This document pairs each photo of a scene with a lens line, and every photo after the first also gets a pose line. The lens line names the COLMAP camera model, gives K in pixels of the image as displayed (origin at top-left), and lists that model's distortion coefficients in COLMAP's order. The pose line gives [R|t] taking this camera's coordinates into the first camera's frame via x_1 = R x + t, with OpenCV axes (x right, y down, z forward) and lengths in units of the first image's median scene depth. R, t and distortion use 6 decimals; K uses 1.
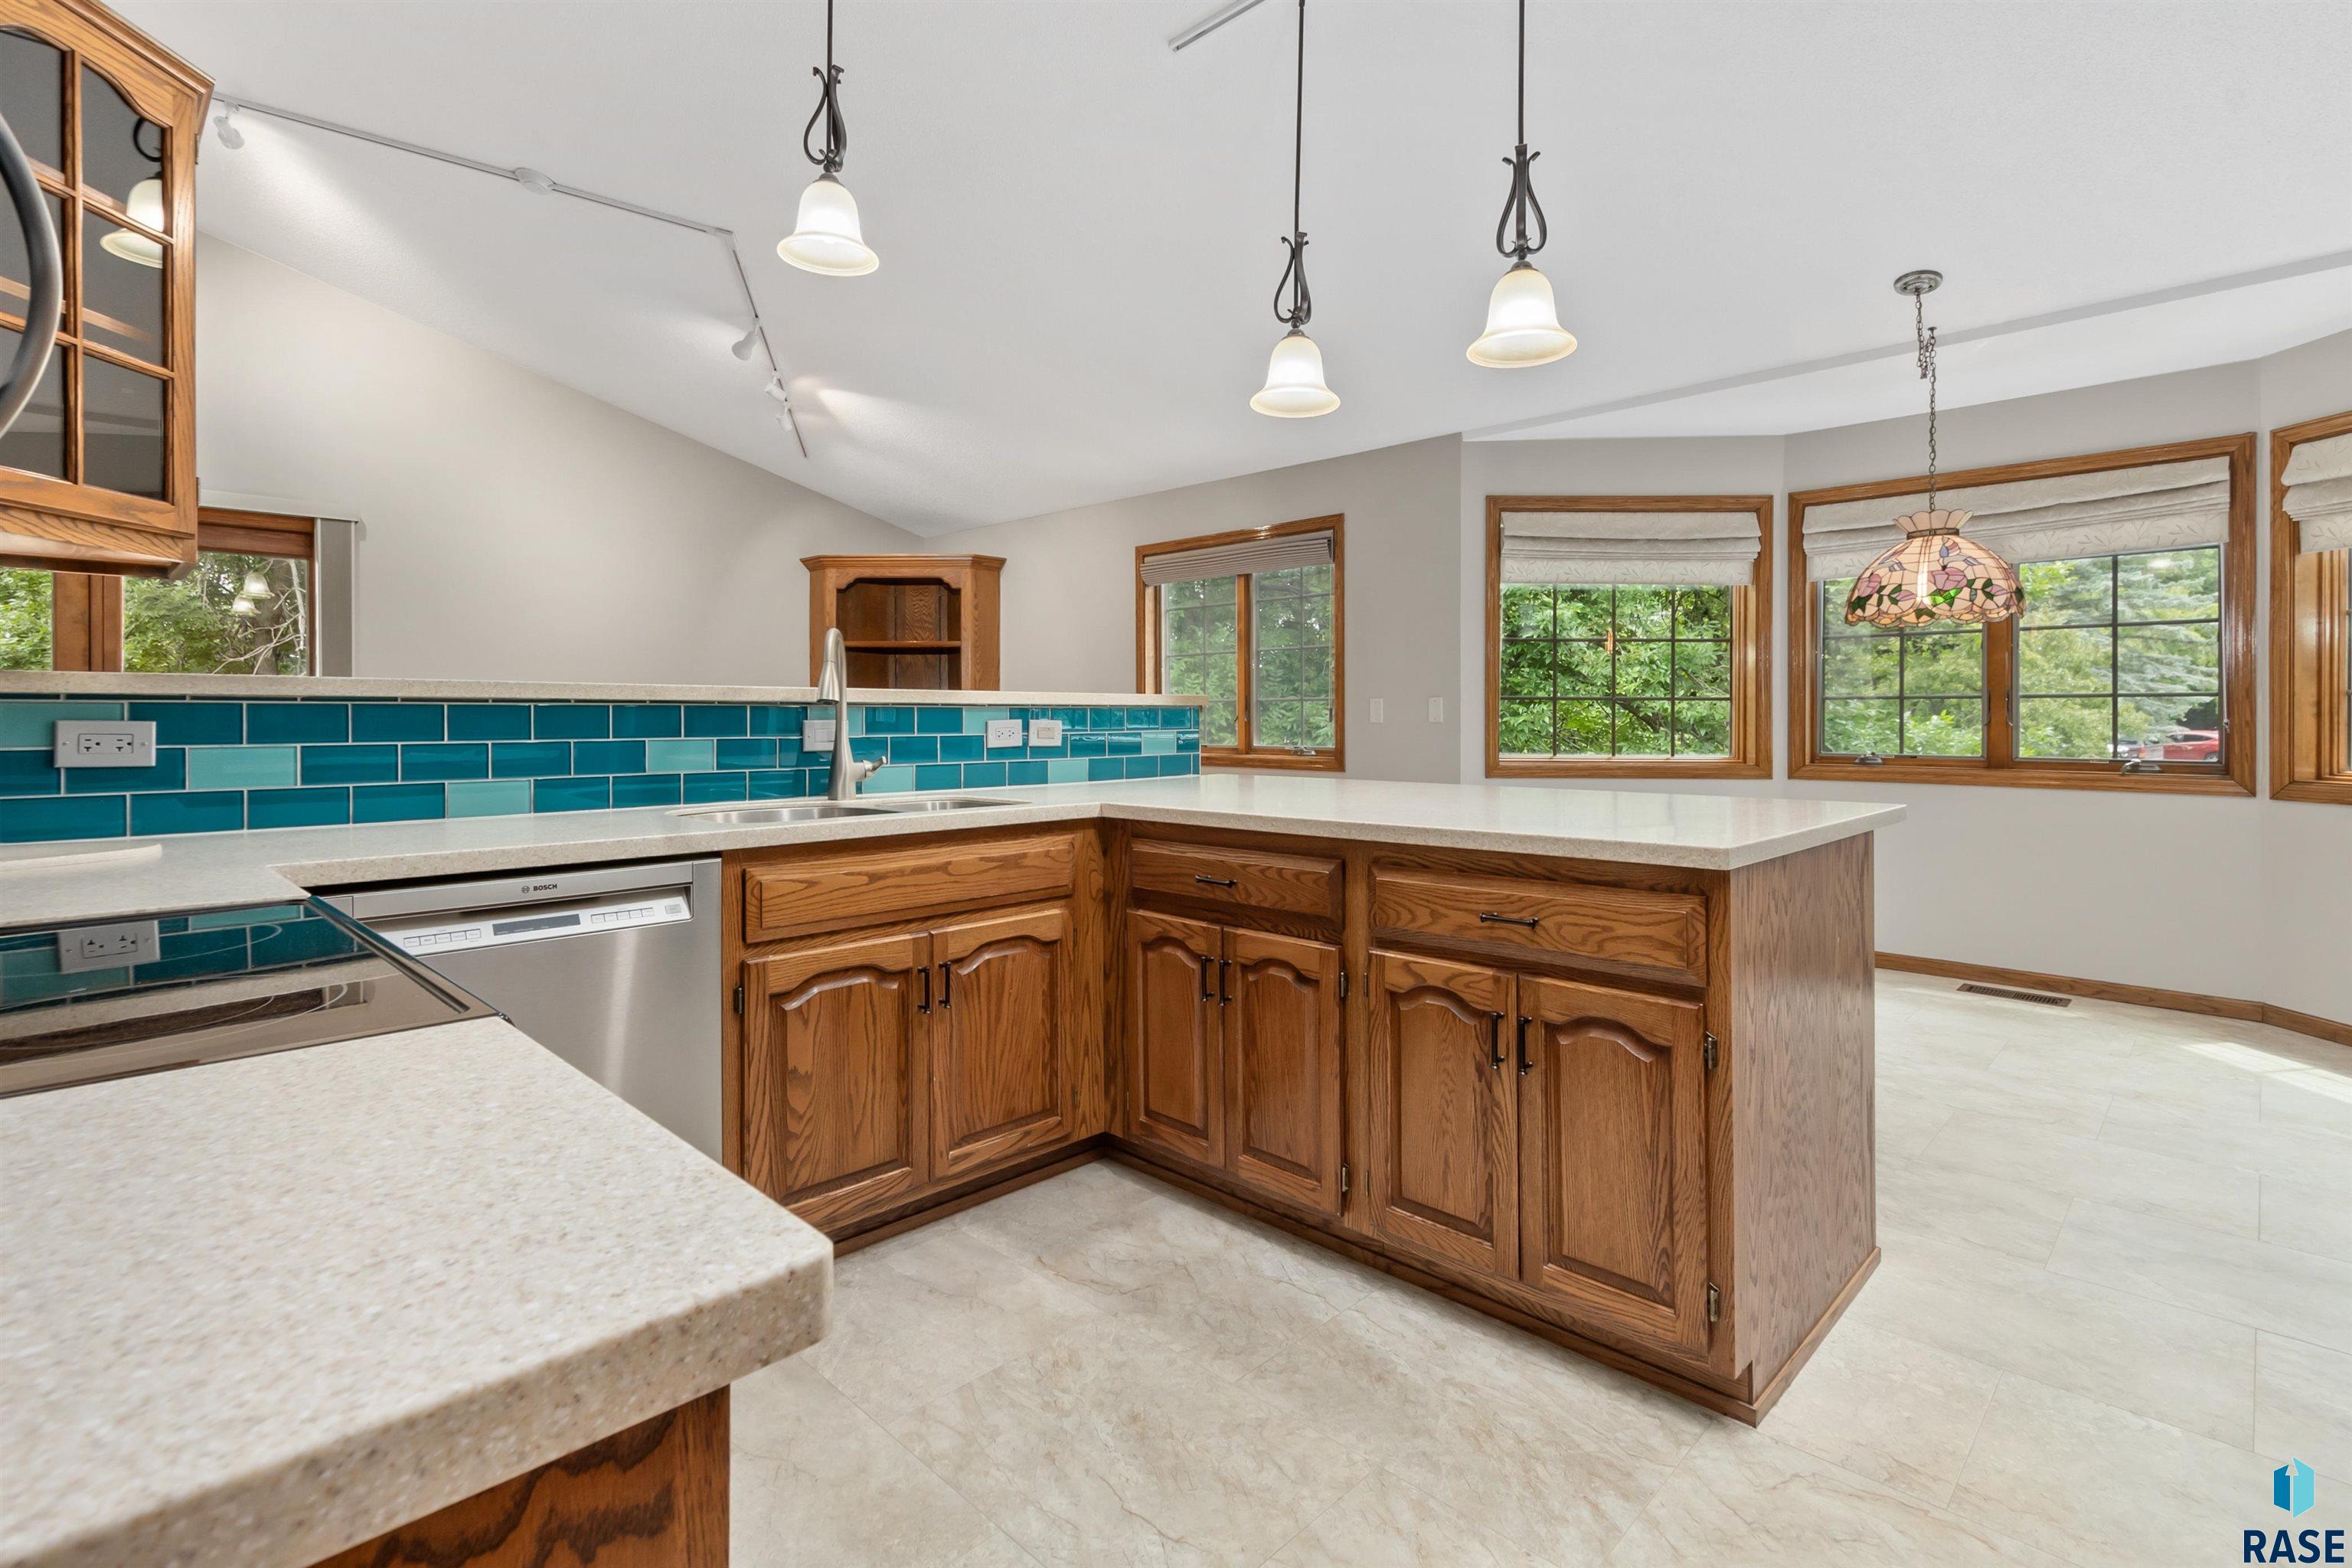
lens RADIAL K [[1104.2, 0, 1168.2], [0, 1104.2, 729.5], [0, 0, 1]] dist [-0.000645, 0.000174]
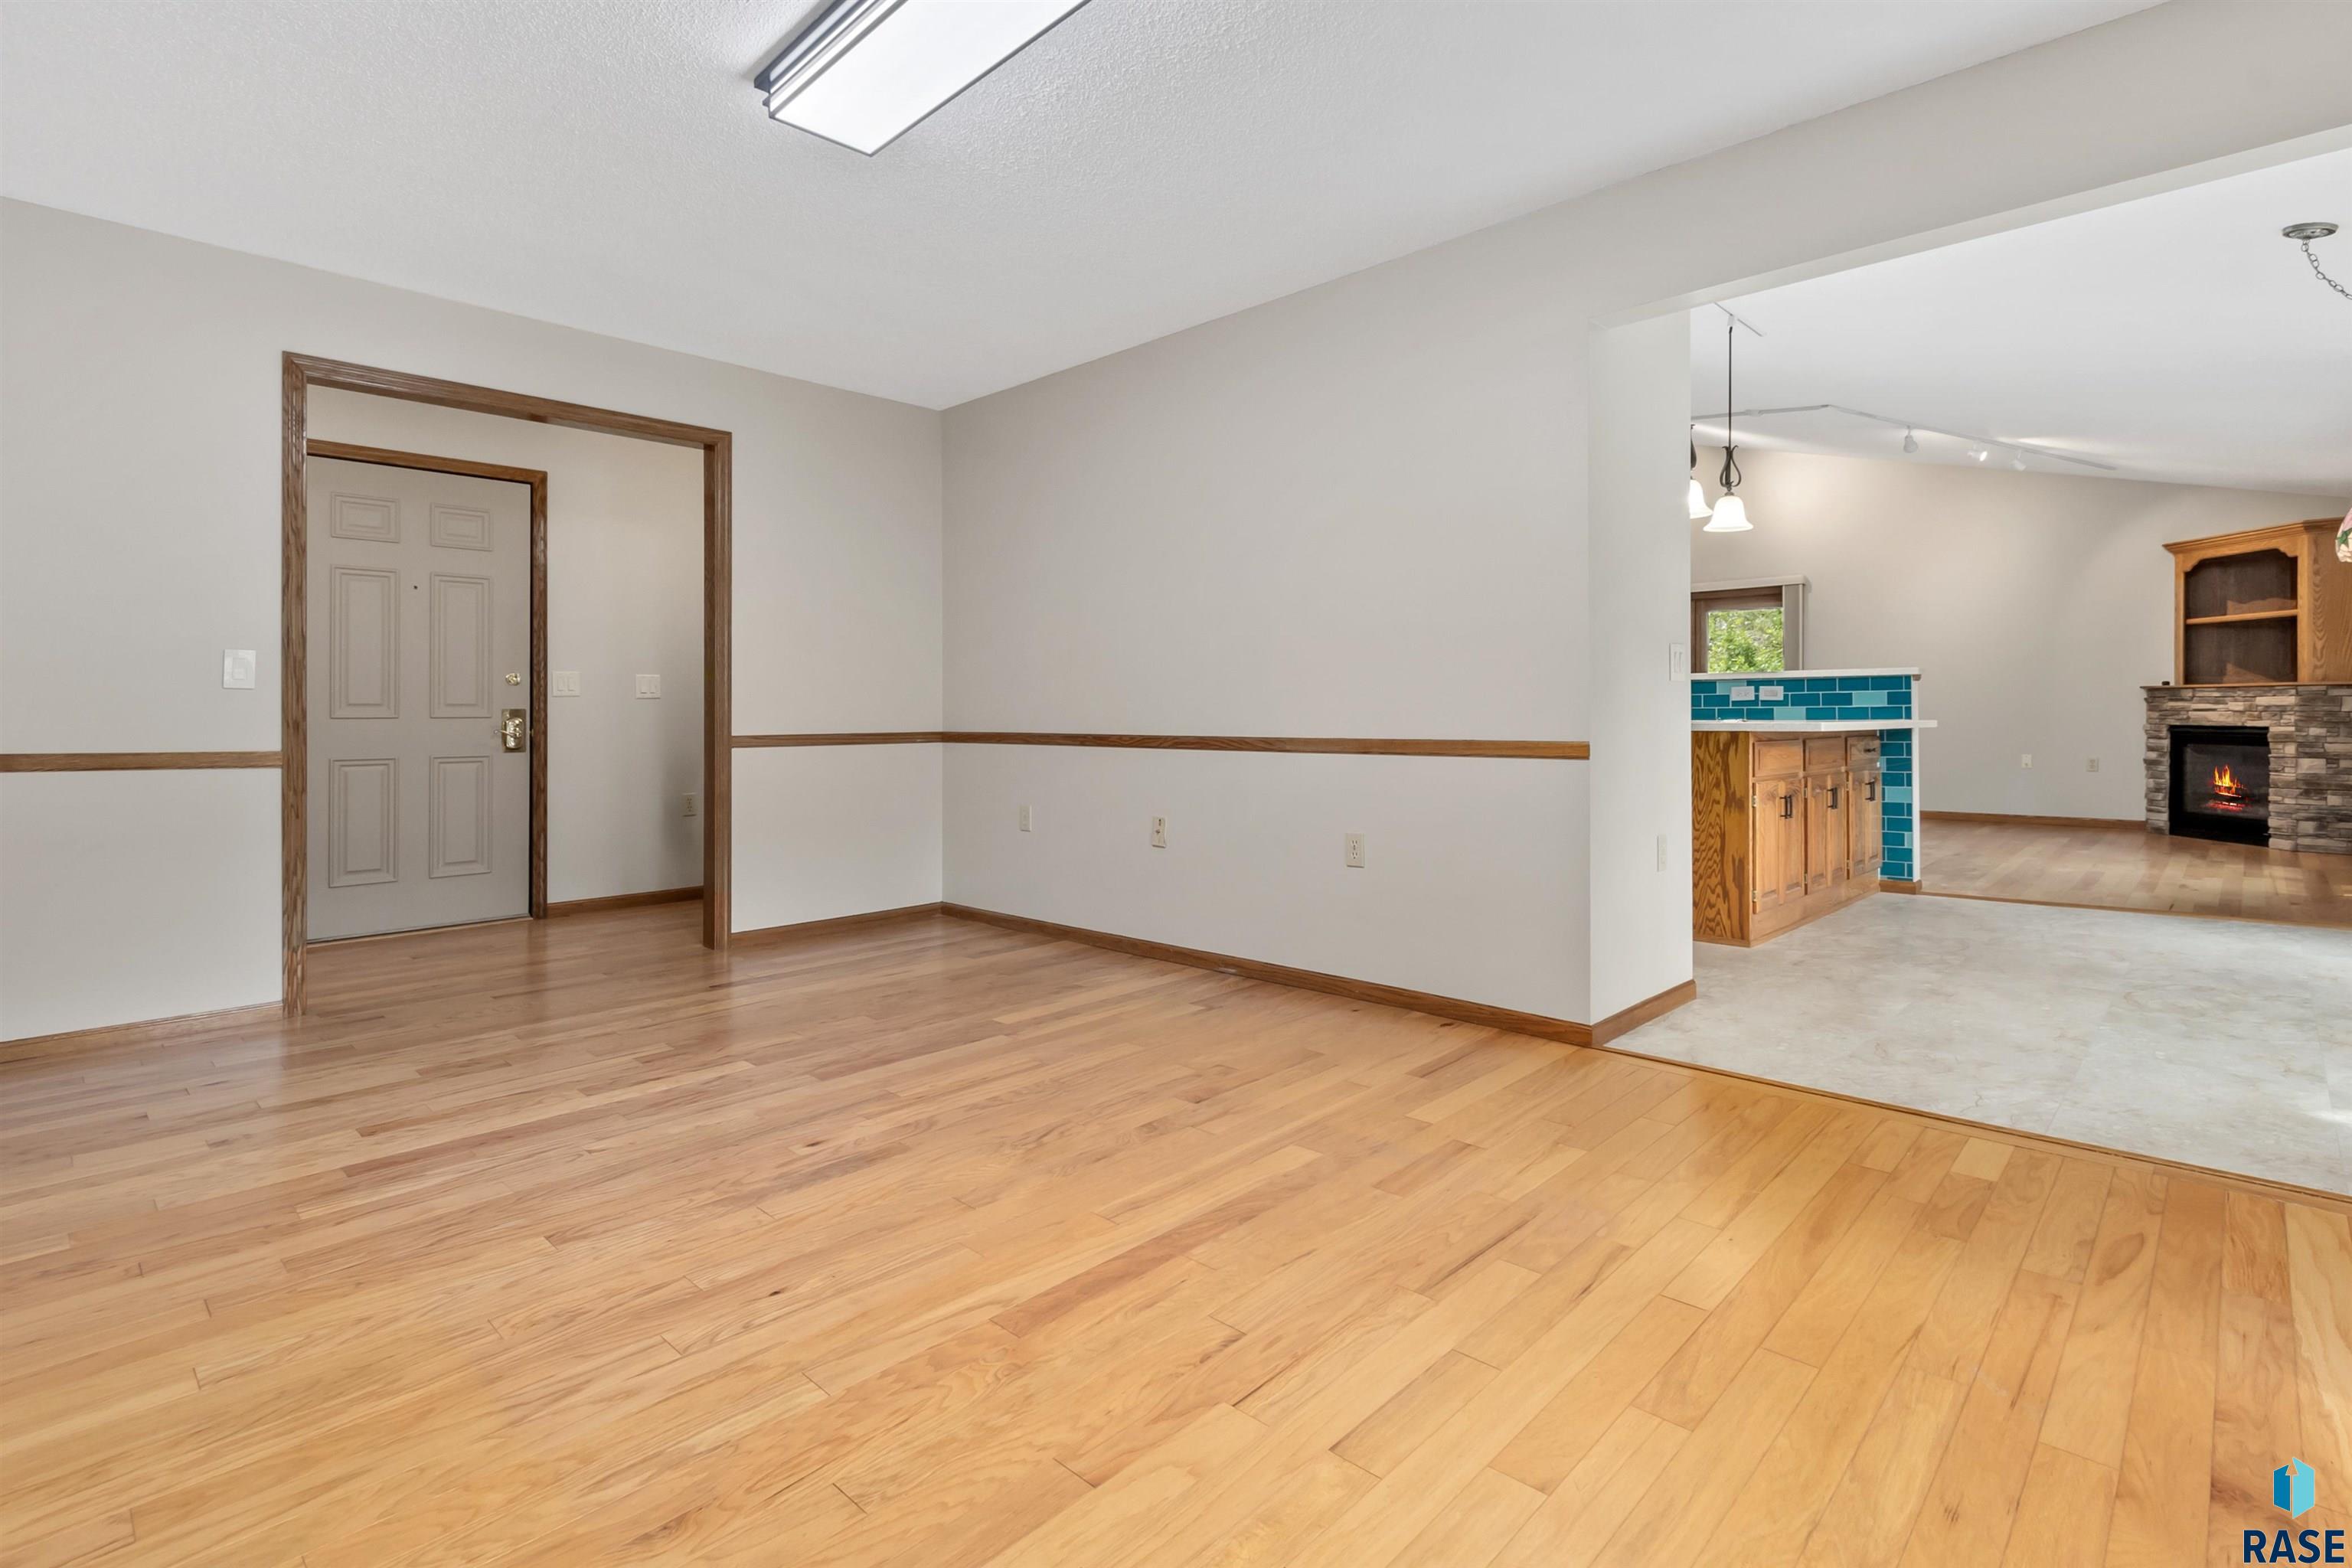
lens RADIAL K [[1113.3, 0, 1171.2], [0, 1113.3, 724.4], [0, 0, 1]] dist [-0.000447, 0.000035]
pose [[0.007228, 0.010310, -0.999921, 1.751060], [-0.007457, 0.999920, 0.010256, 0.043965], [0.999946, 0.007382, 0.007305, -0.028757]]
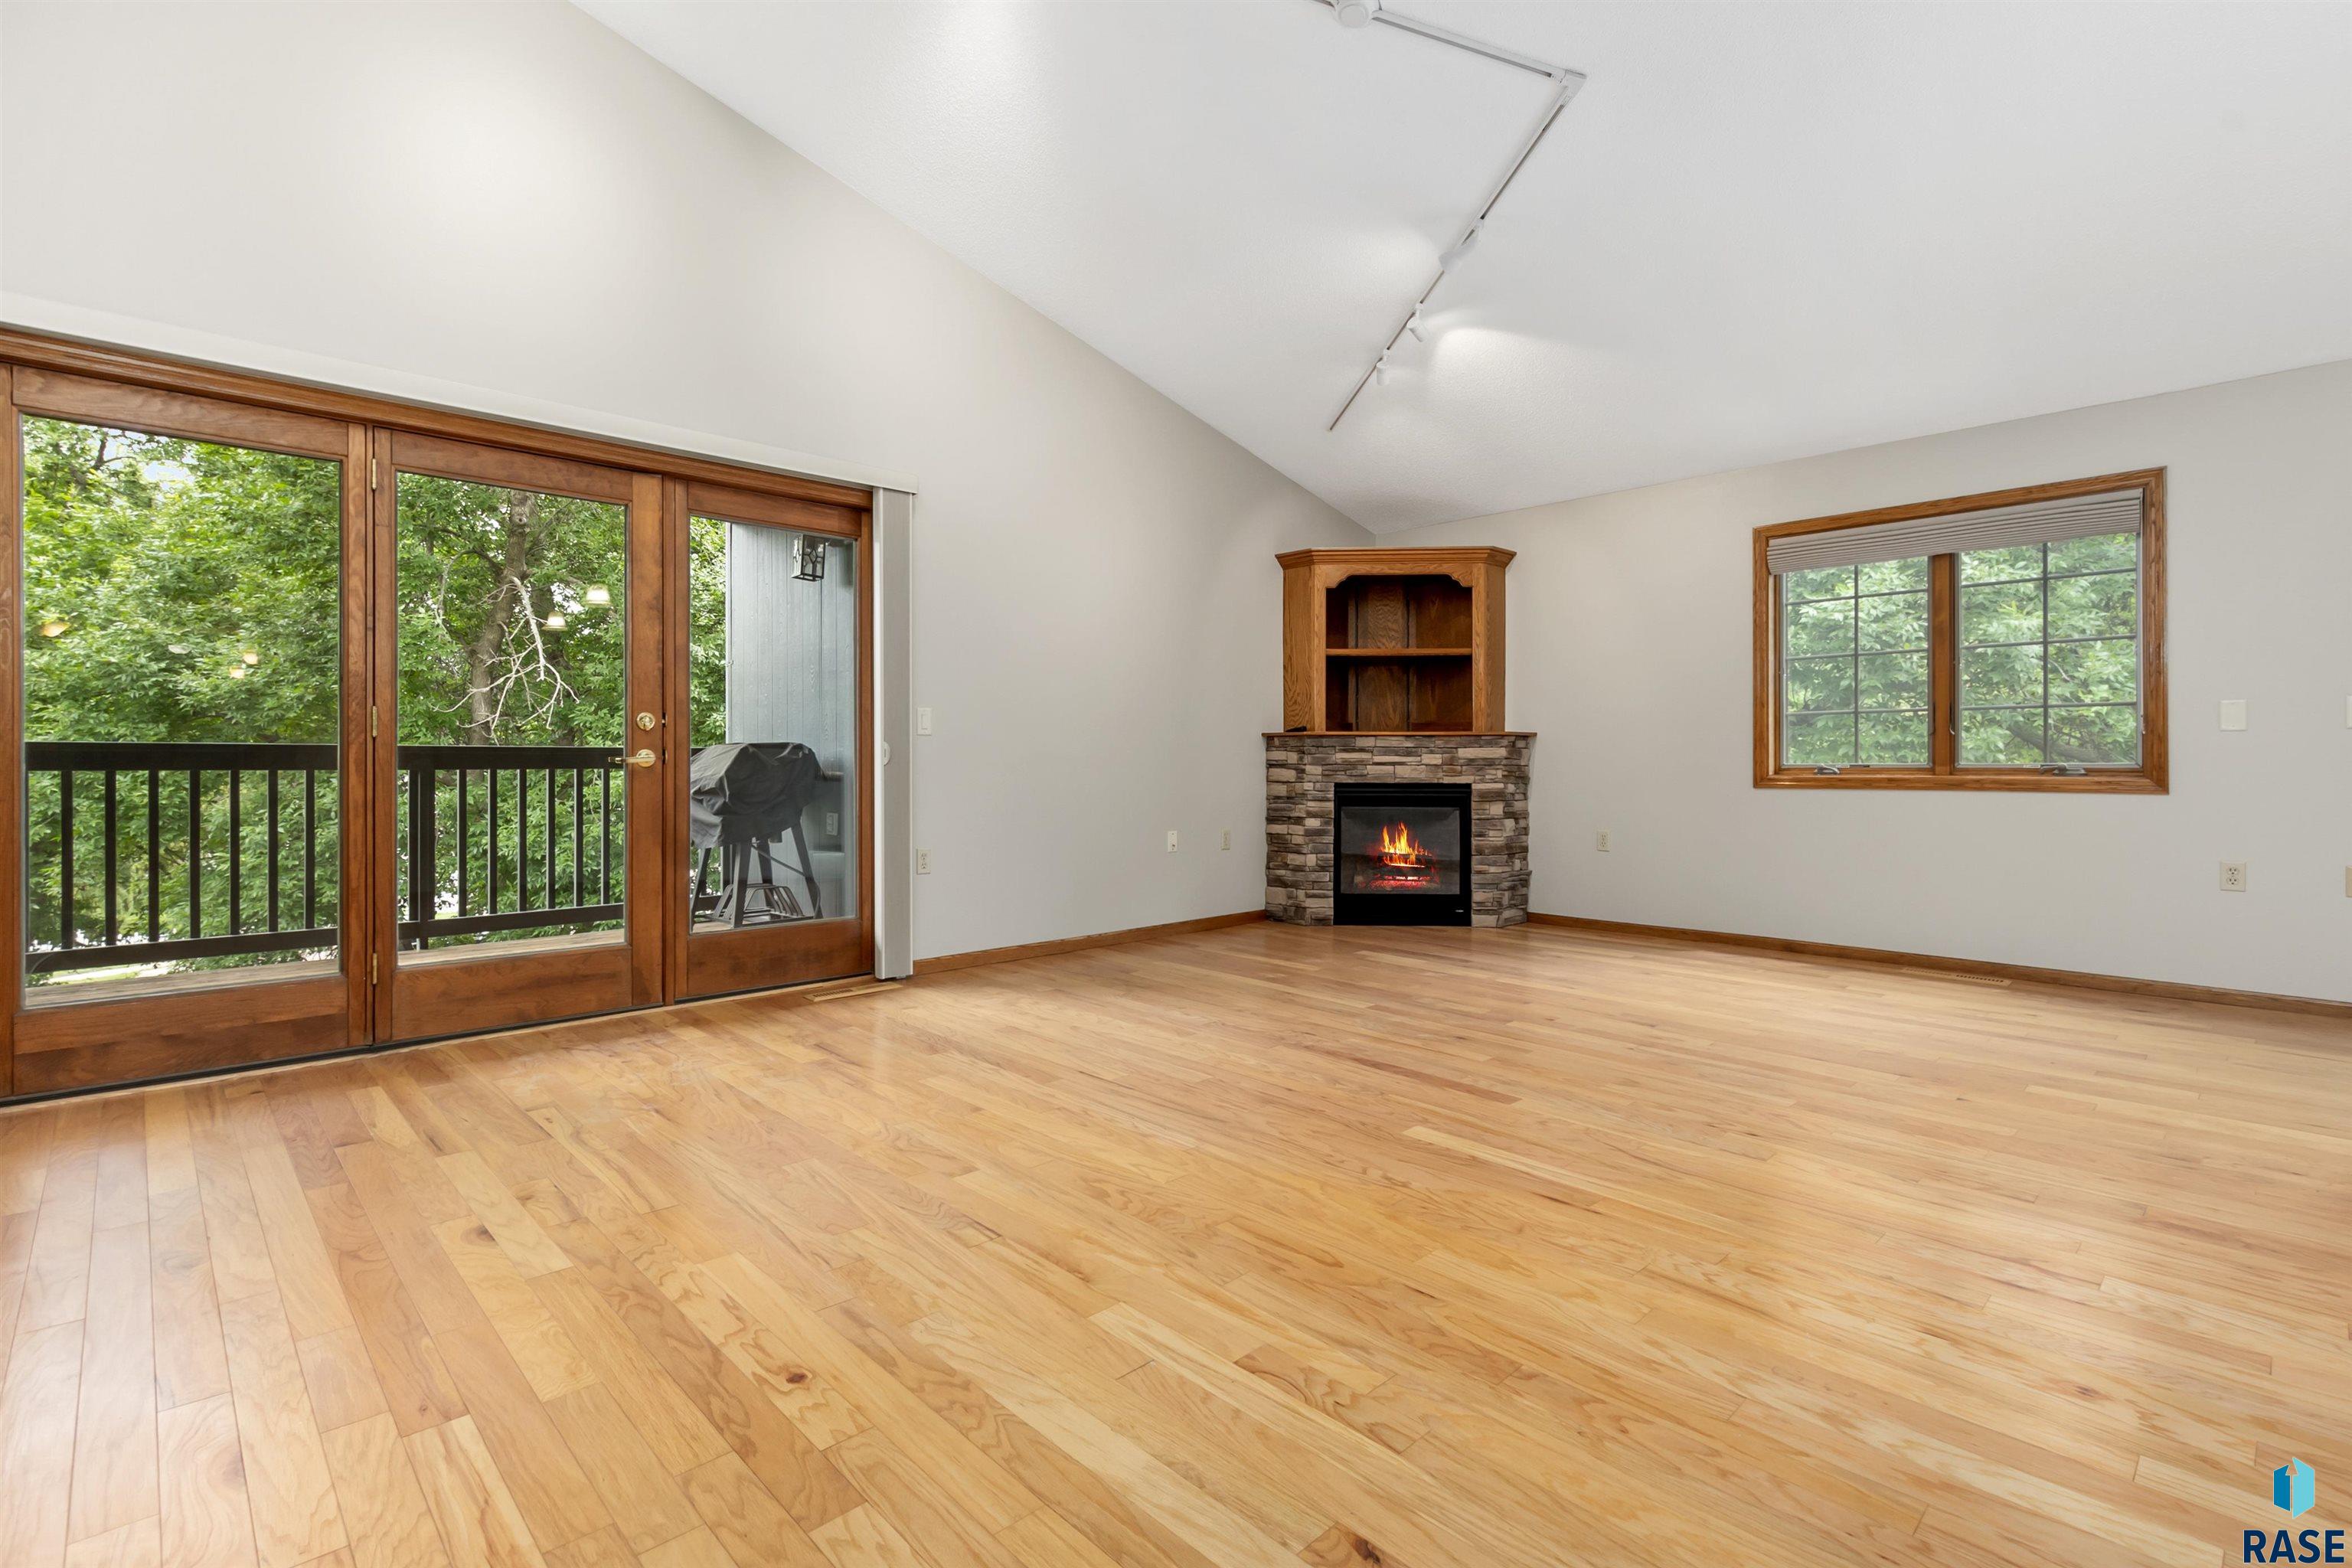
lens RADIAL K [[1080.6, 0, 1161.9], [0, 1080.6, 762.7], [0, 0, 1]] dist [0.003592, 0.000080]
pose [[0.999607, -0.001659, -0.027971, -0.884410], [0.001459, 0.999973, -0.007173, 0.032464], [0.027983, 0.007129, 0.999583, 0.336268]]
